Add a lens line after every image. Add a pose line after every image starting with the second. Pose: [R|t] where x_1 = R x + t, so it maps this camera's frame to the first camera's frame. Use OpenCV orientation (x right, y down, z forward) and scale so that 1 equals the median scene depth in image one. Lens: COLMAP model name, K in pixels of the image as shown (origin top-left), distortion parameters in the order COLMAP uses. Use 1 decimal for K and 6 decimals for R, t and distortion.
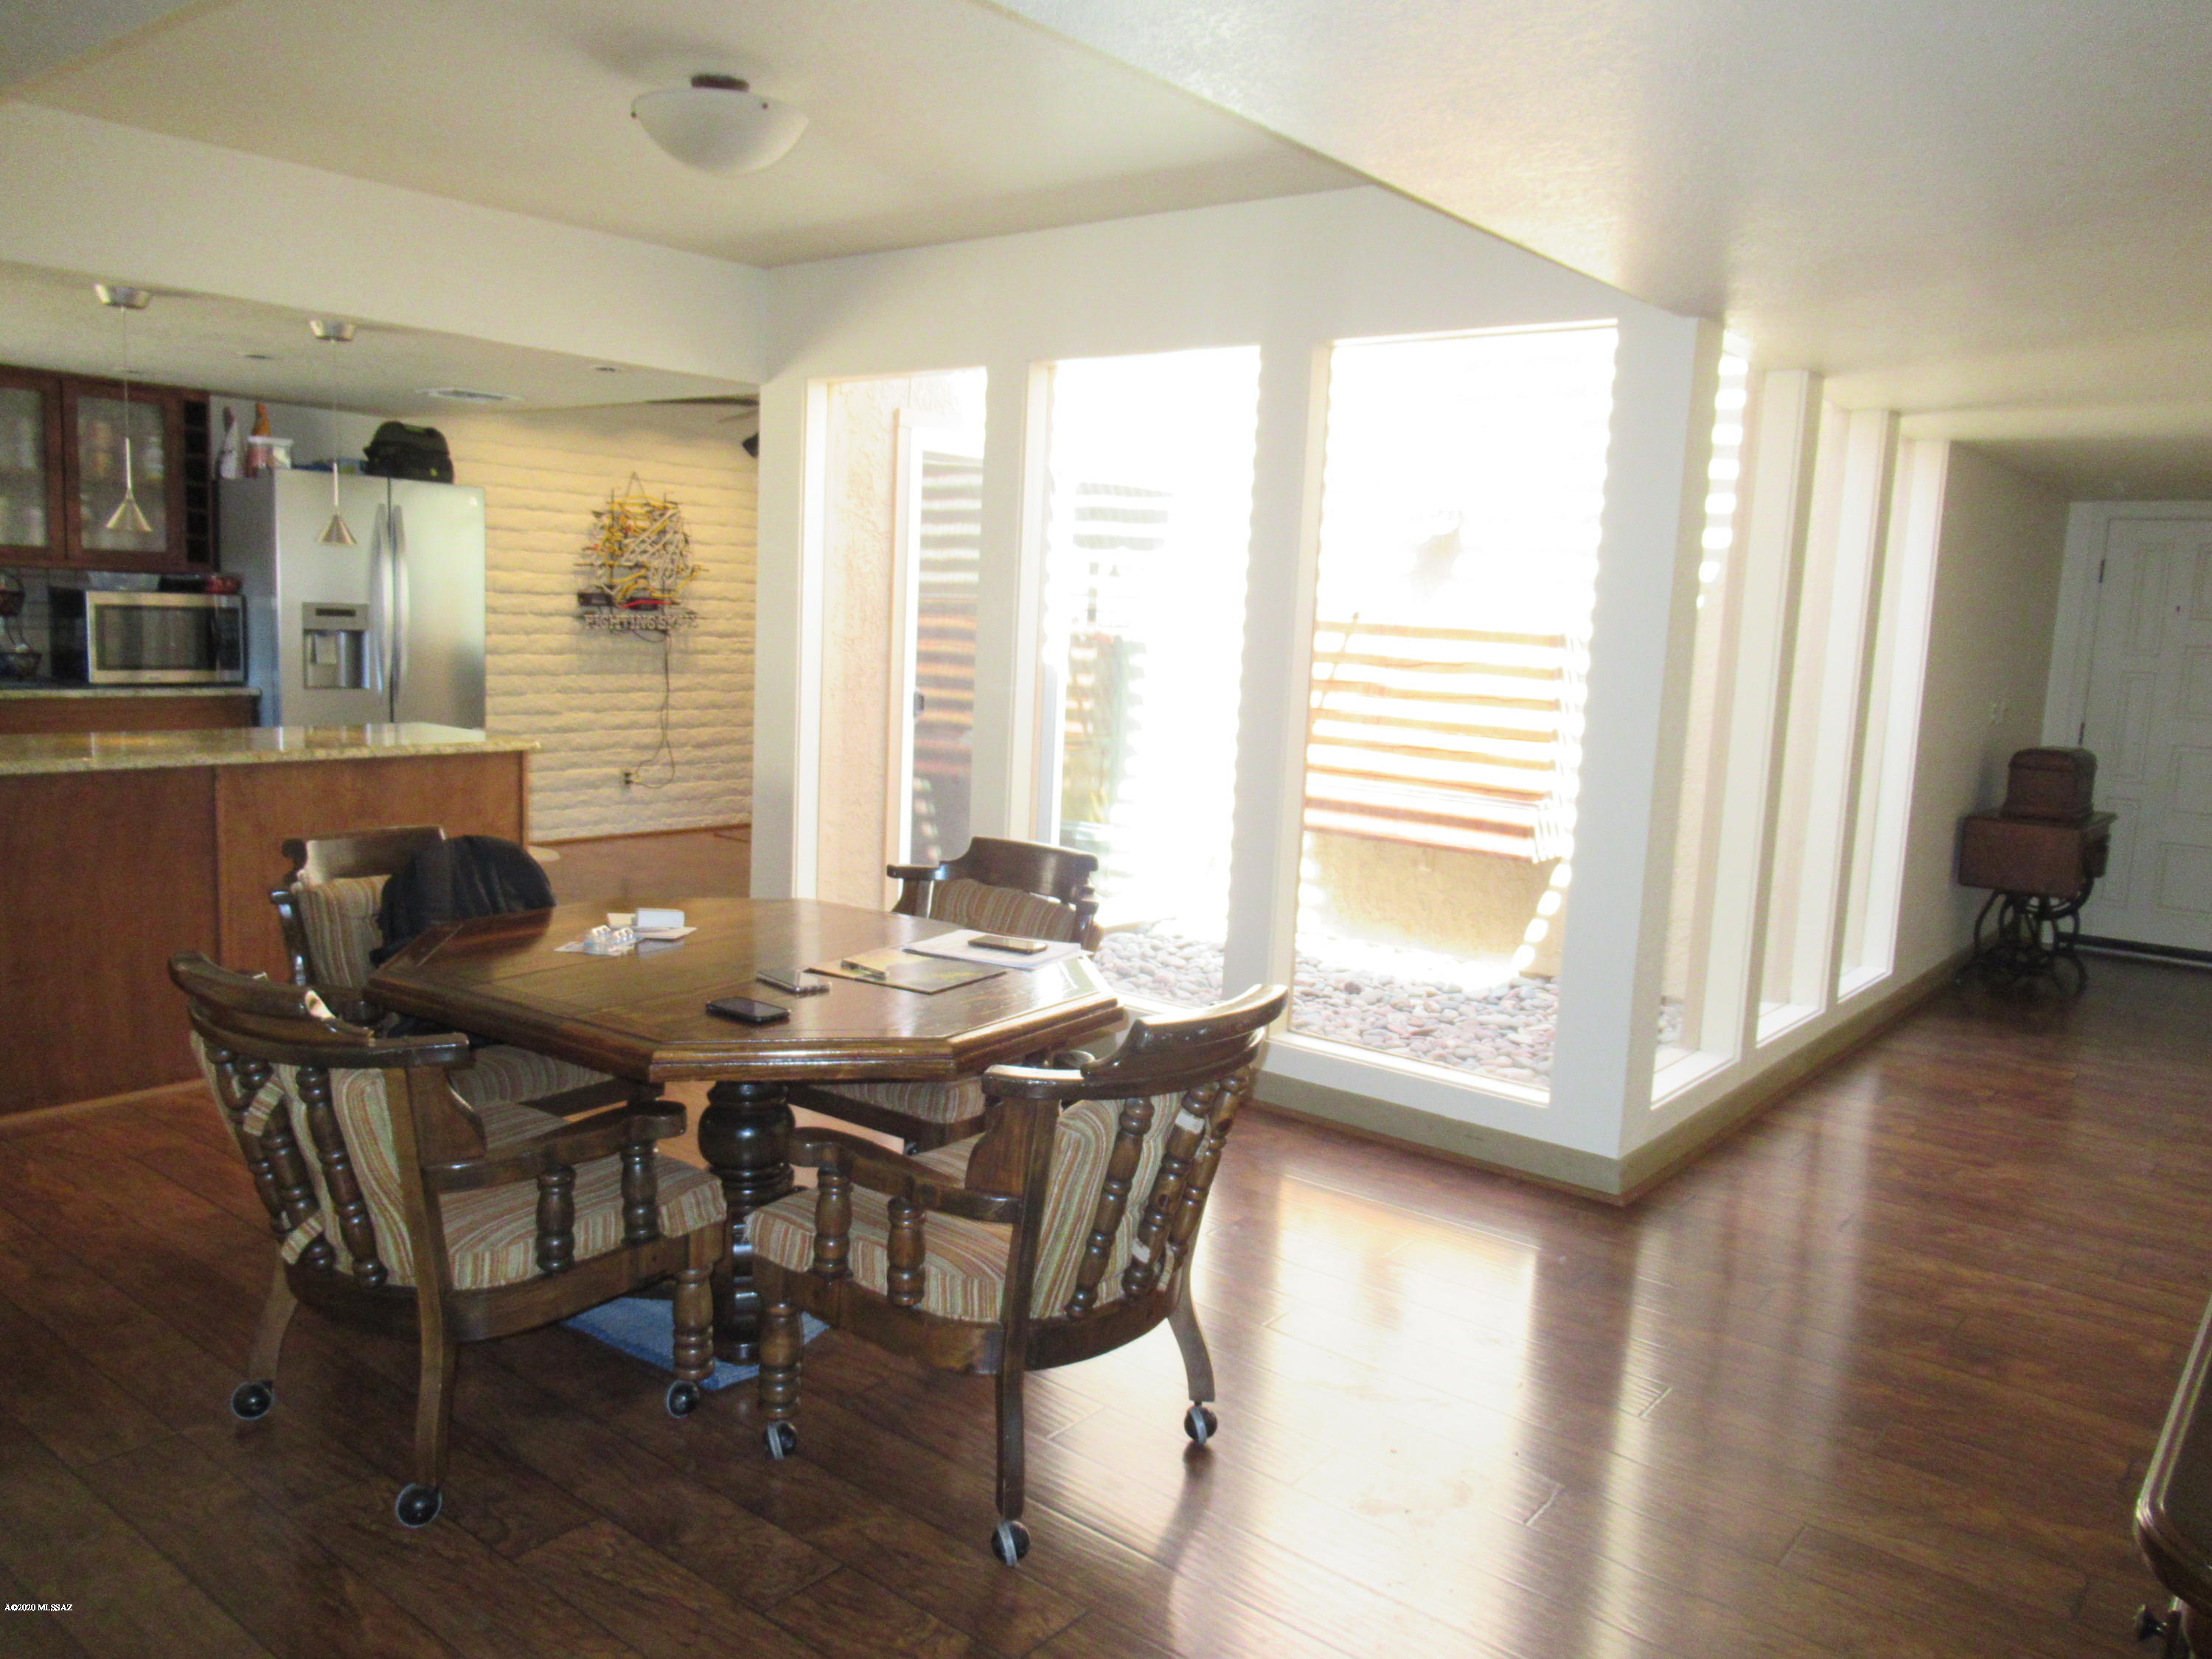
lens RADIAL K [[1646.2, 0, 1098.0], [0, 1646.2, 828.8], [0, 0, 1]] dist [0.002999, 0.001475]
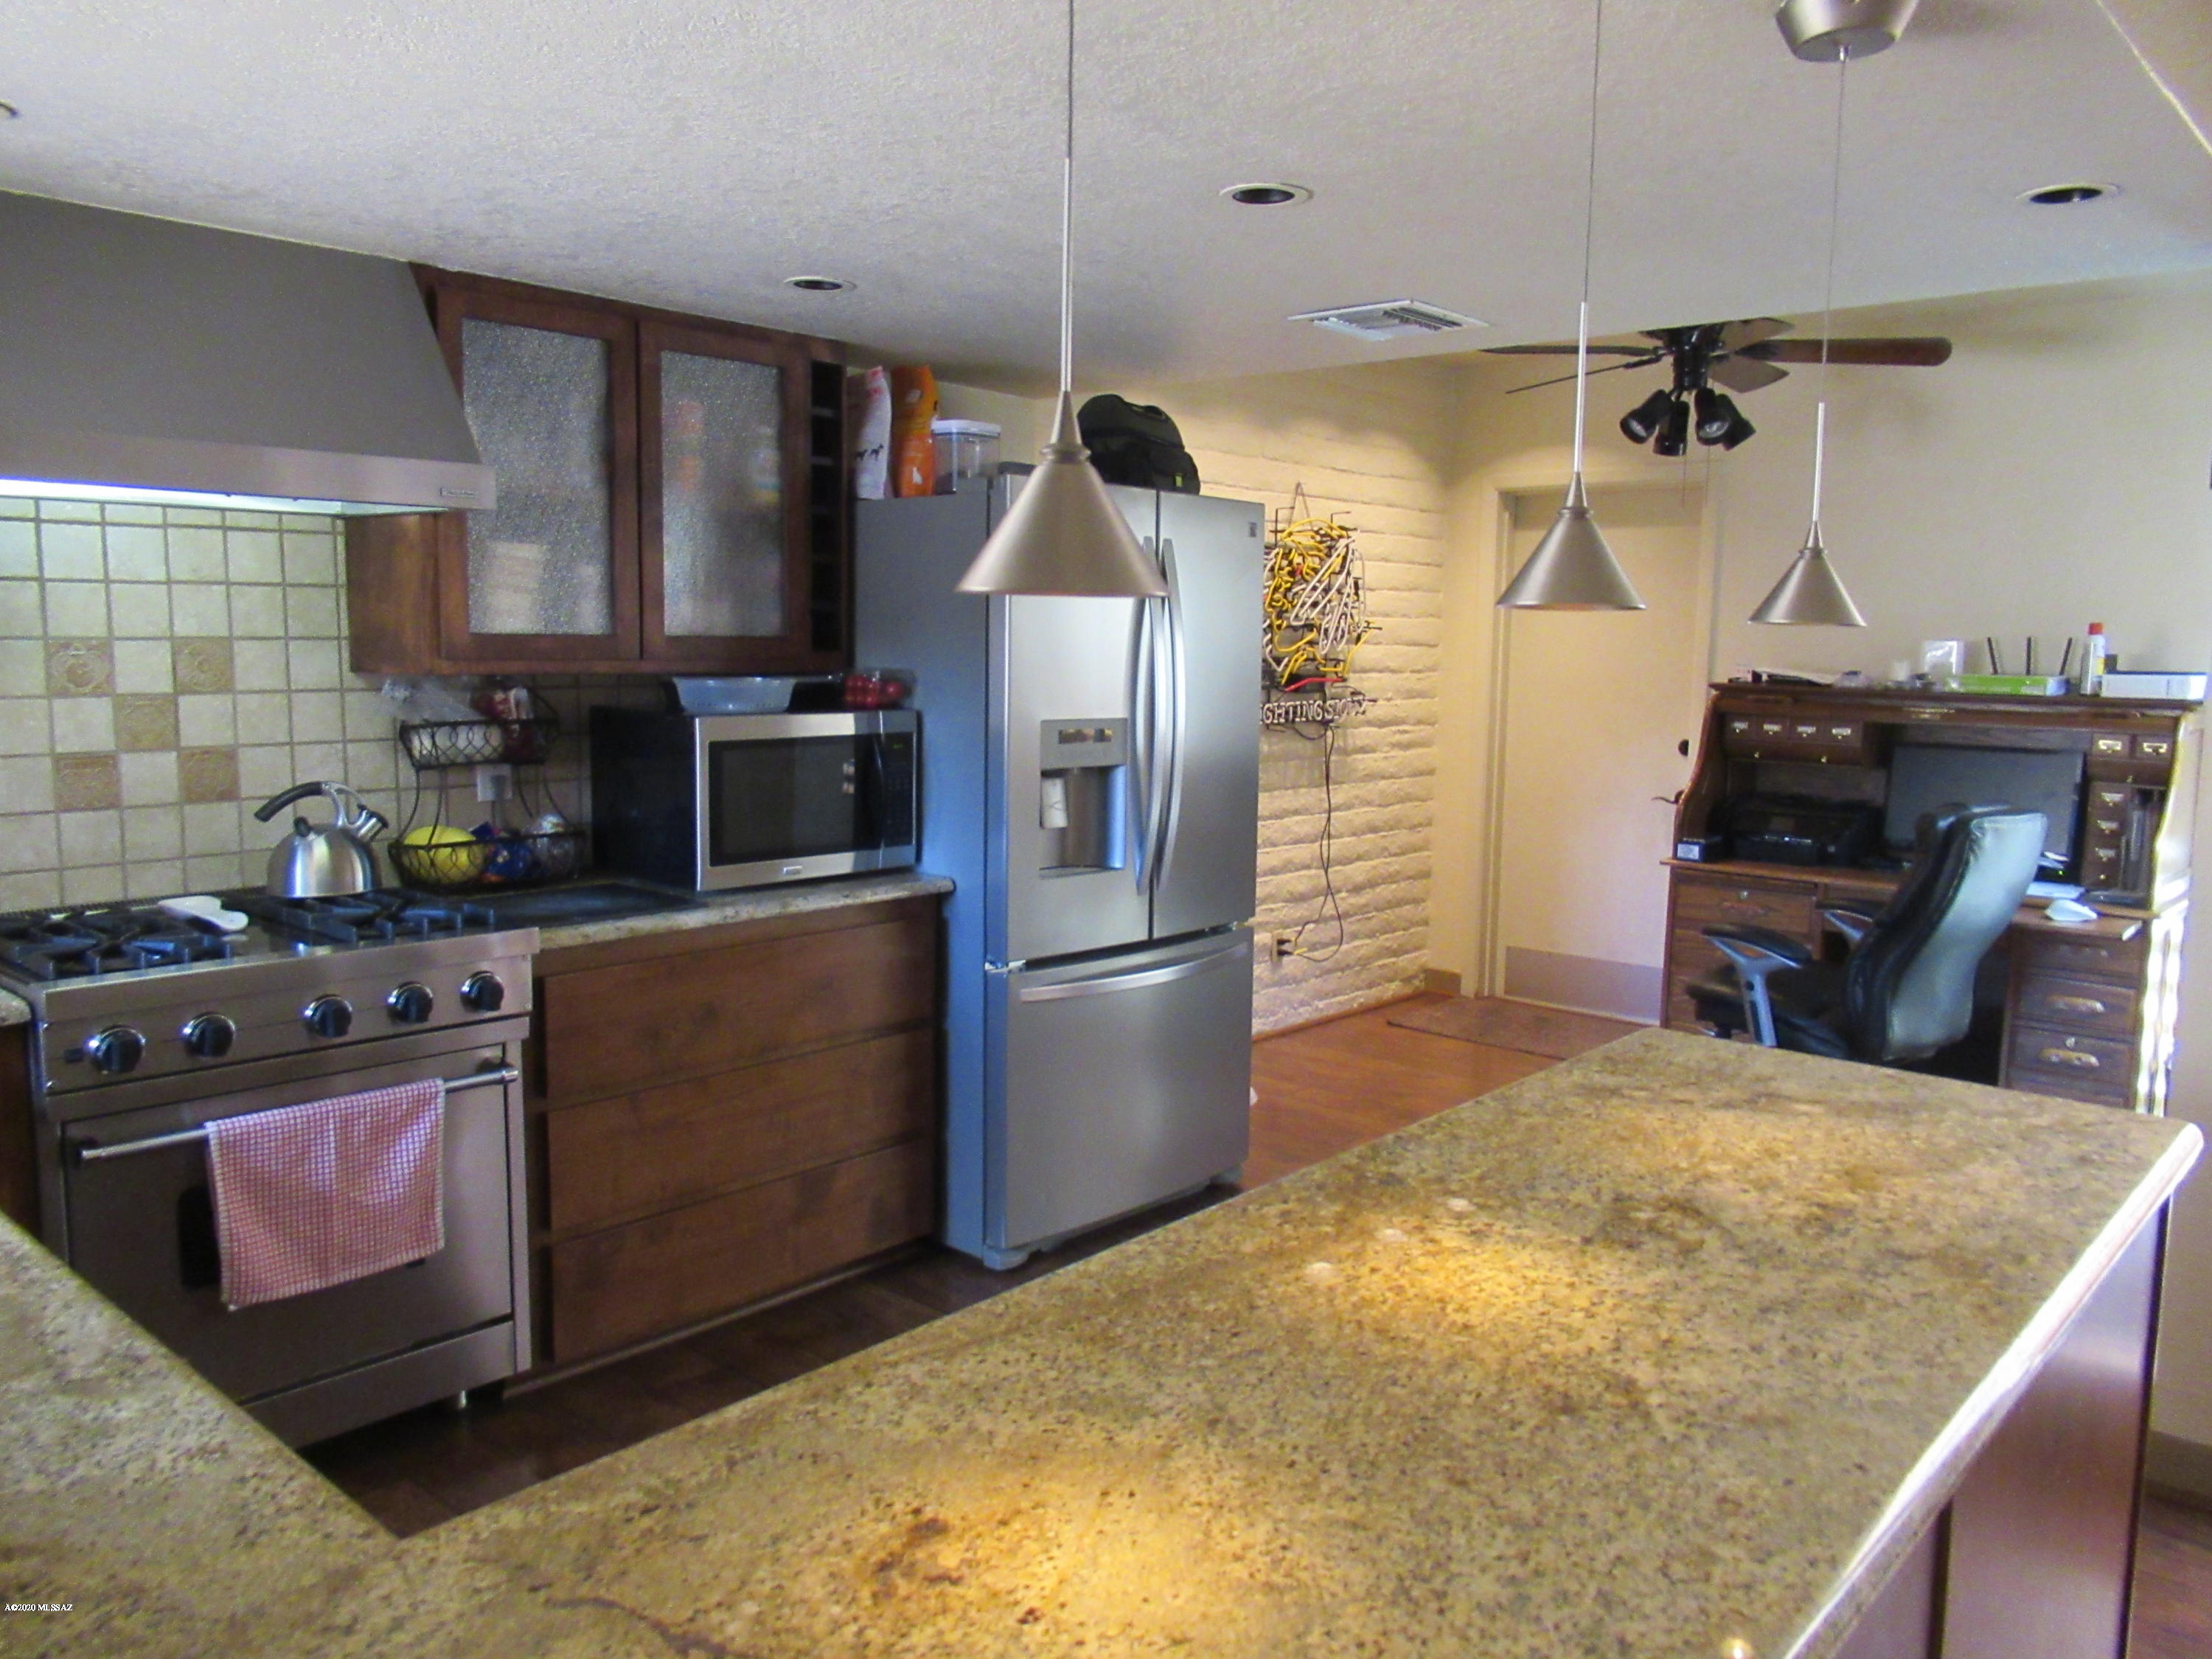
lens RADIAL K [[1646.2, 0, 1125.9], [0, 1646.2, 836.1], [0, 0, 1]] dist [0.002999, 0.001475]
pose [[0.998511, -0.022868, -0.049533, -0.324536], [0.022156, 0.999644, -0.014877, -0.068905], [0.049855, 0.013757, 0.998662, 0.348887]]
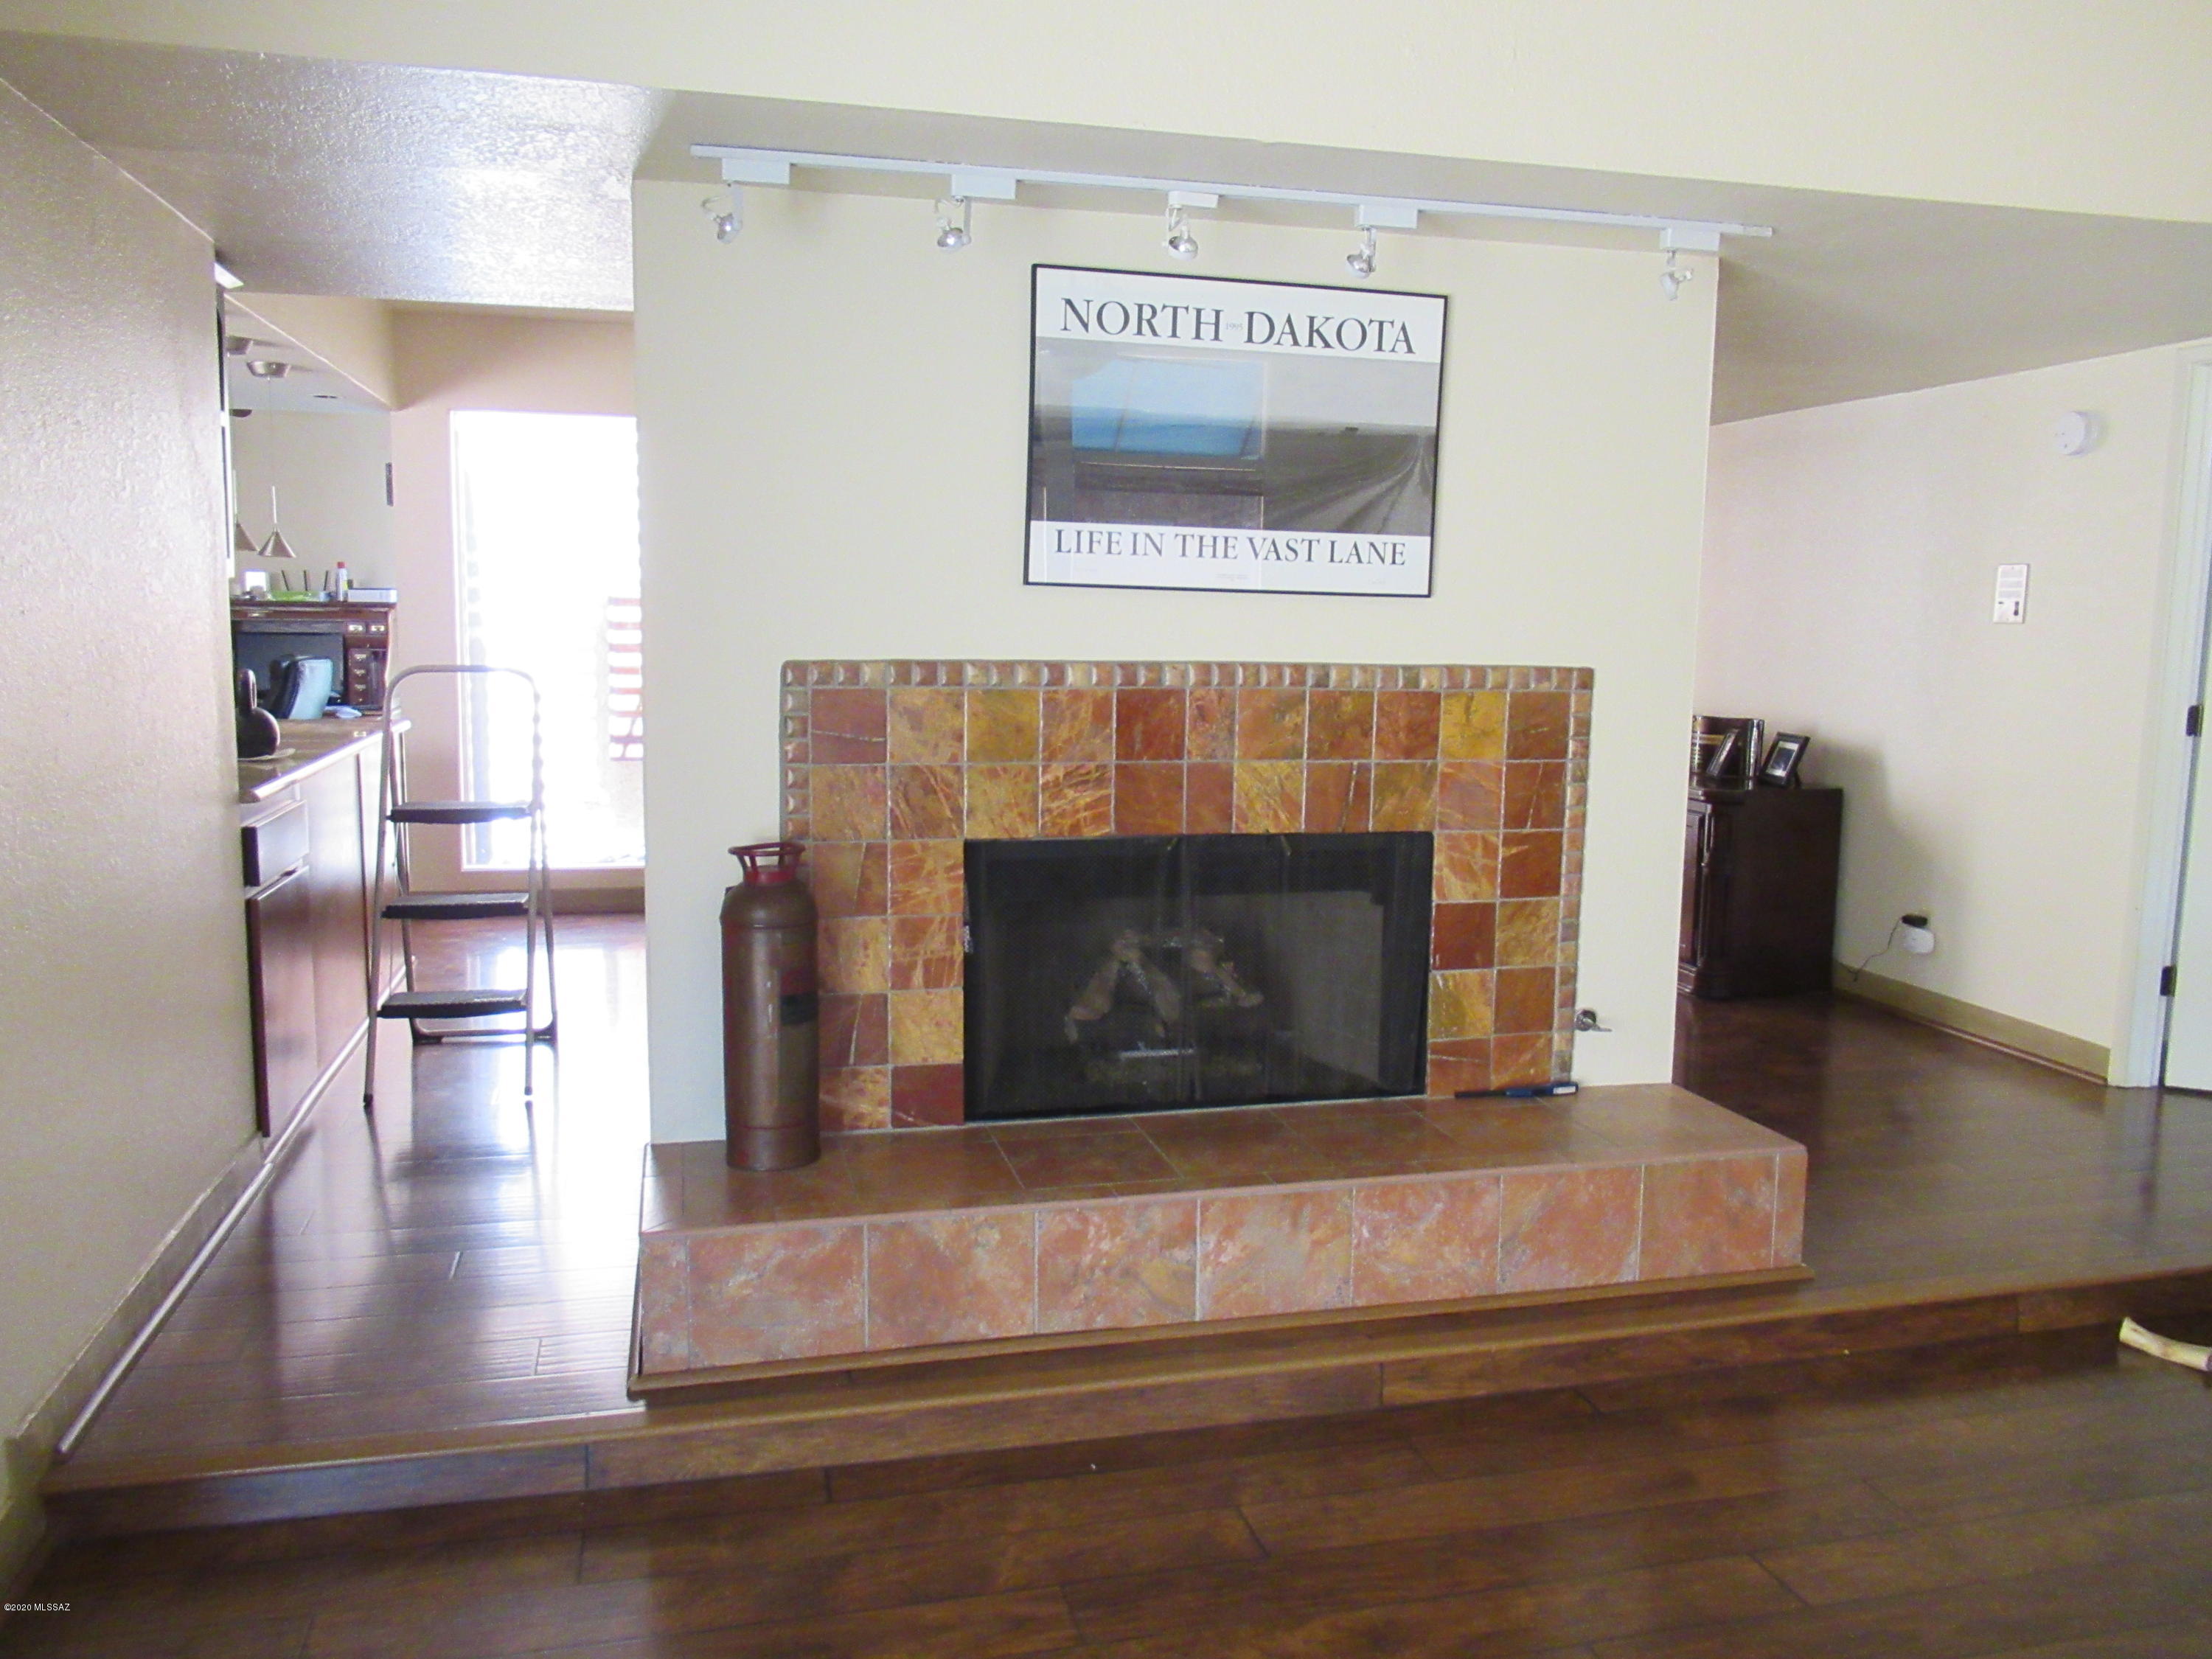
lens RADIAL K [[1731.6, 0, 1114.6], [0, 1731.6, 831.7], [0, 0, 1]] dist [-0.018887, -0.003408]
pose [[0.608462, -0.138914, 0.781330, -0.577686], [0.121667, 0.989250, 0.081133, -0.007717], [-0.784201, 0.045696, 0.618822, -0.089979]]
